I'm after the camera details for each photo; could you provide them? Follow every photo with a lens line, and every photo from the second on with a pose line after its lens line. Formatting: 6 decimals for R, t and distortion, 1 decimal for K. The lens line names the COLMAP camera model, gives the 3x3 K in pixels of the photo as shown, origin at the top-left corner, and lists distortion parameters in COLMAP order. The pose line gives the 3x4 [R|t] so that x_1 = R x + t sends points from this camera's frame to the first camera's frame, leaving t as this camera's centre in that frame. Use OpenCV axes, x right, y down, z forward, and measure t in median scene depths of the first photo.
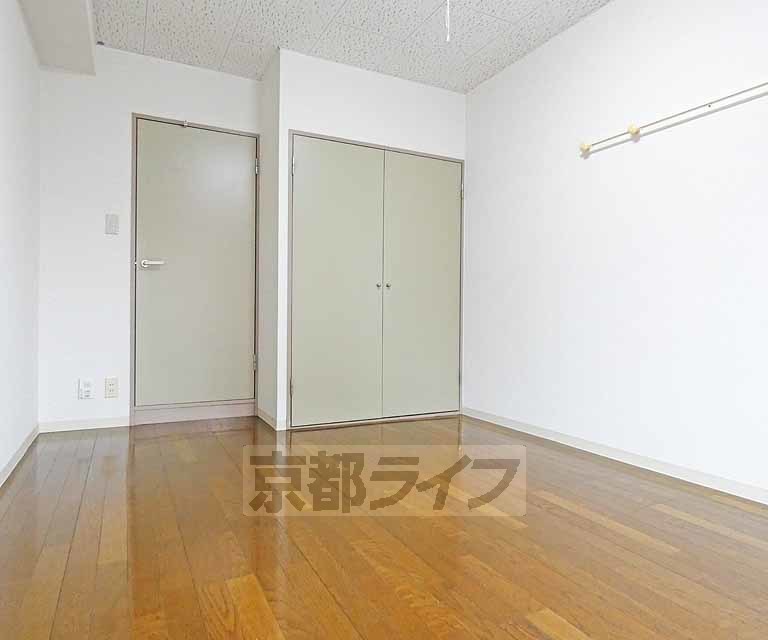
lens RADIAL K [[512.8, 0, 382.9], [0, 512.8, 311.2], [0, 0, 1]] dist [0.000304, -0.003287]
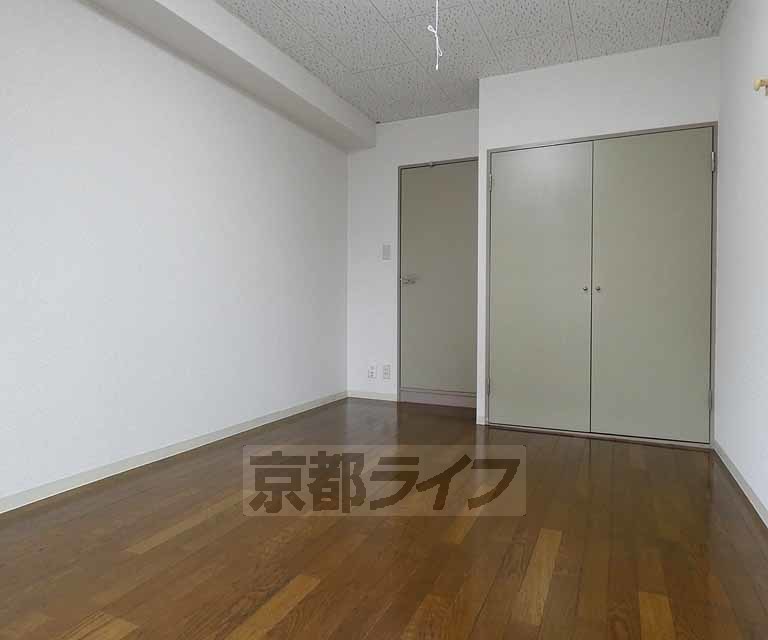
lens RADIAL K [[505.9, 0, 382.5], [0, 505.9, 310.1], [0, 0, 1]] dist [0.006136, -0.002870]
pose [[0.621587, -0.001494, -0.783343, 0.519170], [0.005653, 0.999981, 0.002579, -0.018318], [0.783325, -0.006031, 0.621584, 0.152092]]
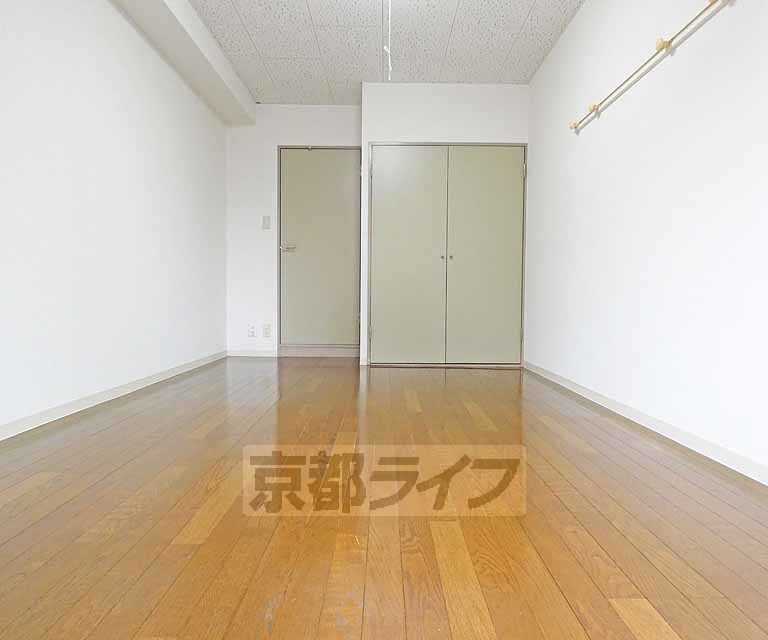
lens RADIAL K [[505.9, 0, 382.5], [0, 505.9, 310.1], [0, 0, 1]] dist [0.006136, -0.002870]
pose [[0.889331, 0.009752, -0.457160, 0.455838], [0.001628, 0.999699, 0.024492, 0.052318], [0.457261, -0.022525, 0.889047, -0.171857]]
